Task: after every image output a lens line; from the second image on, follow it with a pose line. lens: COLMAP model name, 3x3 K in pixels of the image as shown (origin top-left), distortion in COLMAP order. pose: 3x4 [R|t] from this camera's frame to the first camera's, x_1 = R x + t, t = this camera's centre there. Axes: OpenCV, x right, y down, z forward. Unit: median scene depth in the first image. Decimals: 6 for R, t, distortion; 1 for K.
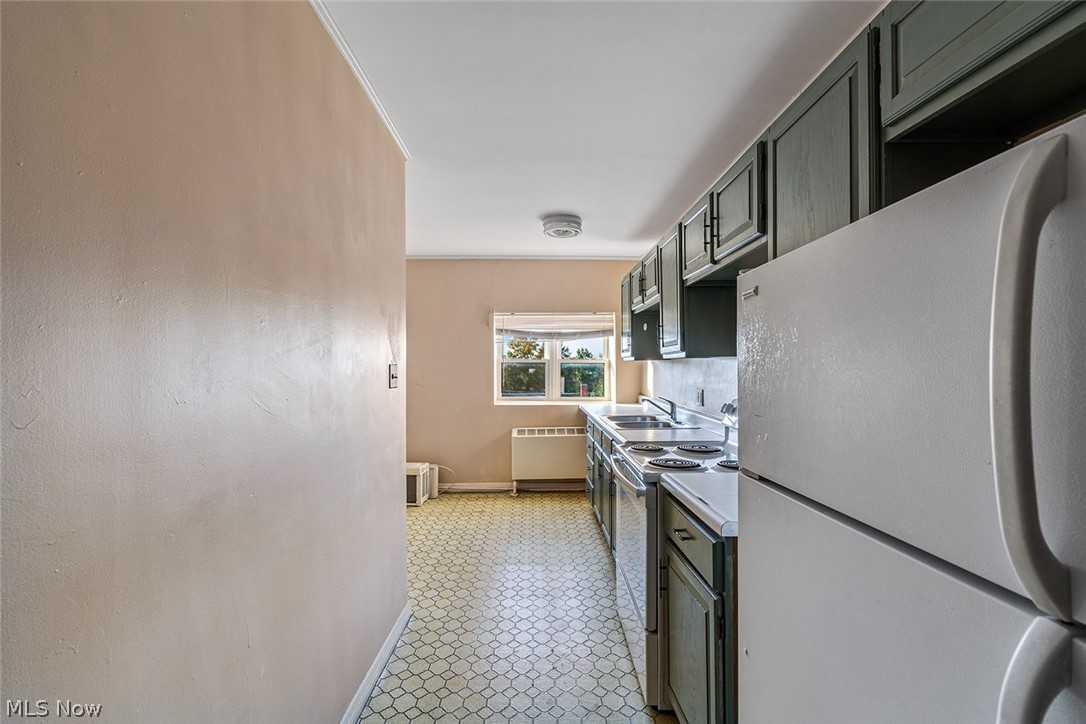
lens RADIAL K [[484.8, 0, 544.1], [0, 484.8, 362.4], [0, 0, 1]] dist [0.003272, 0.000032]
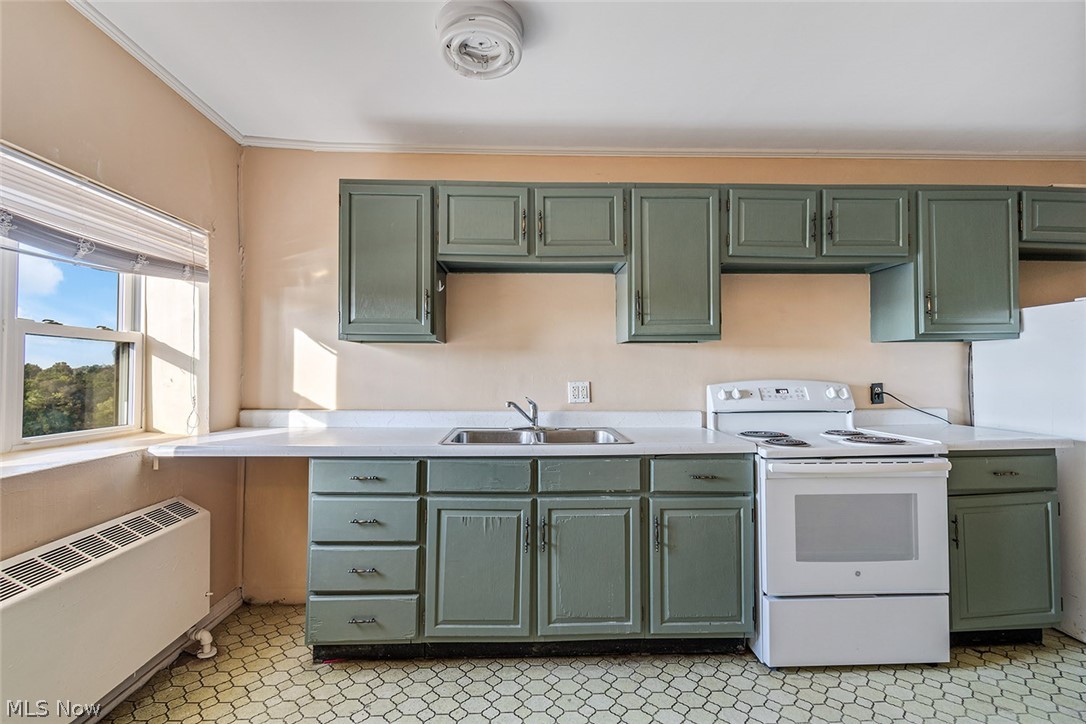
lens RADIAL K [[484.8, 0, 542.9], [0, 484.8, 360.1], [0, 0, 1]] dist [0.003272, 0.000032]
pose [[-0.018048, 0.029700, 0.999396, -0.344571], [-0.007998, 0.999522, -0.029848, 0.031117], [-0.999805, -0.008531, -0.017802, 0.779554]]
